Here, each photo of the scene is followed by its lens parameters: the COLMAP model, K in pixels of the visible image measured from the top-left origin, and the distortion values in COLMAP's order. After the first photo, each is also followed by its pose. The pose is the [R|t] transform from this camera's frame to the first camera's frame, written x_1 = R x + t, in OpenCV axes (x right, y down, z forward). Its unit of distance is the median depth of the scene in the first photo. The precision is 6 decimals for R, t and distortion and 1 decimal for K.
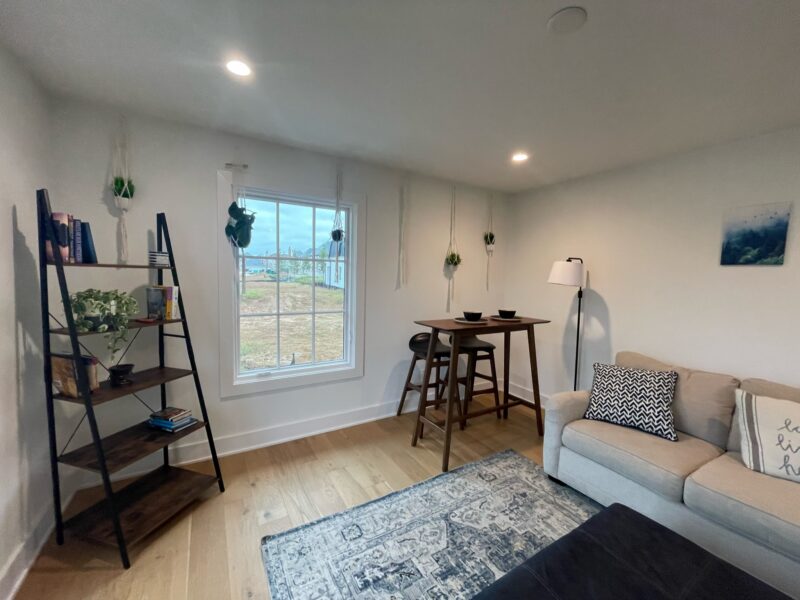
lens RADIAL K [[322.0, 0, 399.5], [0, 322.0, 300.5], [0, 0, 1]] dist [-0.002147, -0.000302]
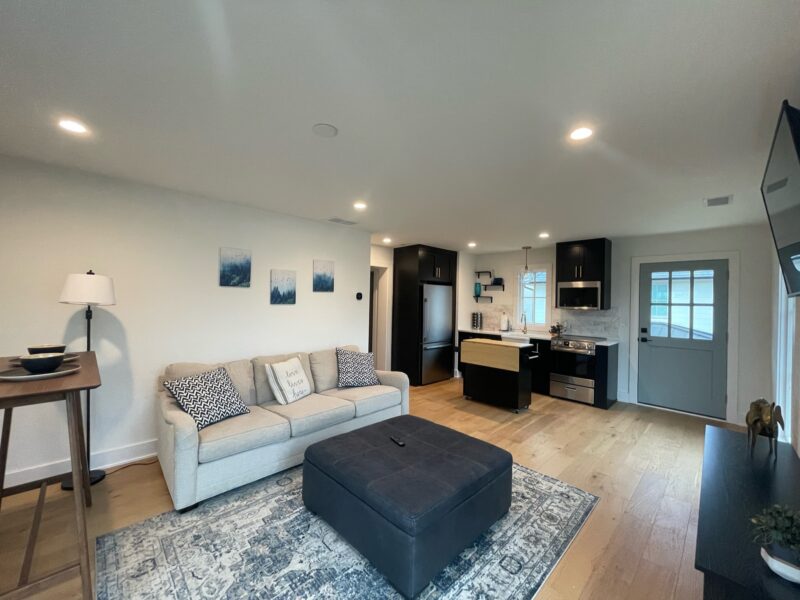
lens RADIAL K [[322.0, 0, 397.5], [0, 322.0, 299.3], [0, 0, 1]] dist [-0.002147, -0.000302]
pose [[-0.226887, -0.025774, 0.973580, -0.582171], [0.052327, 0.997883, 0.038612, -0.068756], [-0.972514, 0.059705, -0.225059, 0.586320]]
